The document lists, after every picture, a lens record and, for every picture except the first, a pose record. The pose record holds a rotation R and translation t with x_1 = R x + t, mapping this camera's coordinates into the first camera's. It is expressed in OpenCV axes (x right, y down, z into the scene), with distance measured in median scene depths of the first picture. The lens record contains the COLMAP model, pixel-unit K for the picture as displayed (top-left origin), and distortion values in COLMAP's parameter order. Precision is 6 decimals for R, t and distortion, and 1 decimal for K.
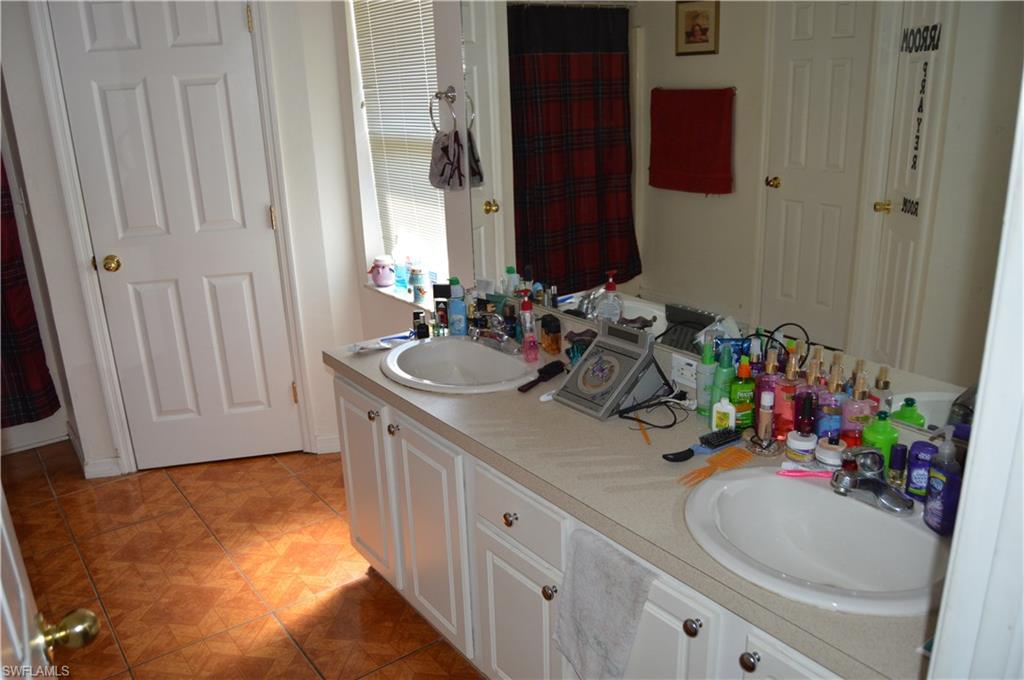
lens RADIAL K [[816.9, 0, 510.1], [0, 816.9, 340.3], [0, 0, 1]] dist [-0.056239, -0.004738]
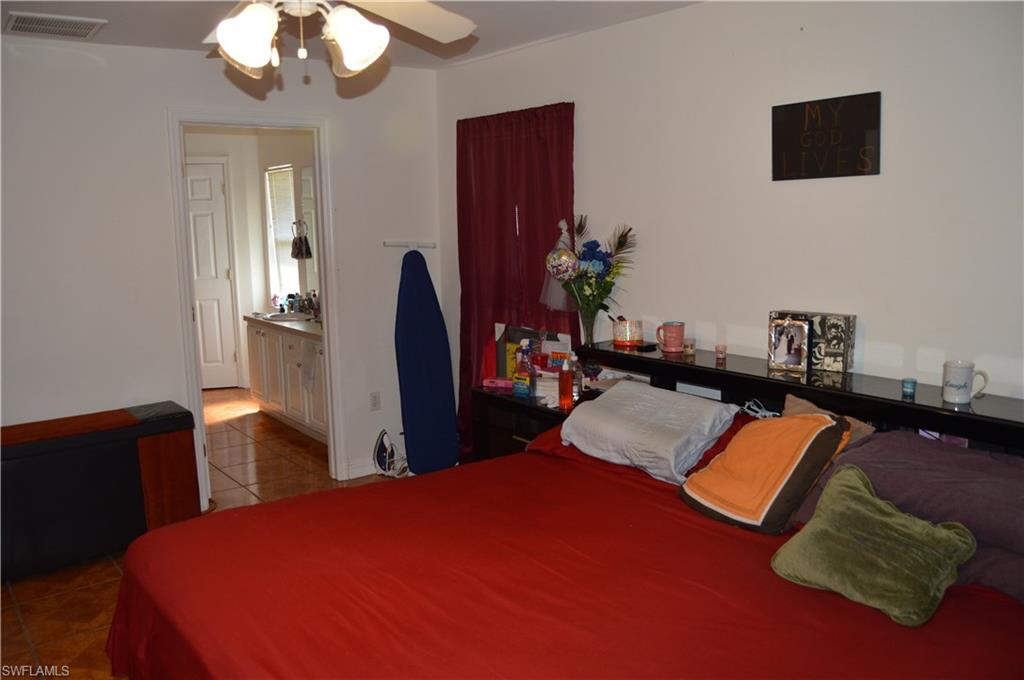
lens RADIAL K [[816.9, 0, 512.9], [0, 816.9, 341.0], [0, 0, 1]] dist [-0.056239, -0.004738]
pose [[0.999362, 0.017194, 0.031304, 0.436405], [-0.012109, 0.987699, -0.155900, 0.381890], [-0.033600, 0.155421, 0.987277, -1.248989]]
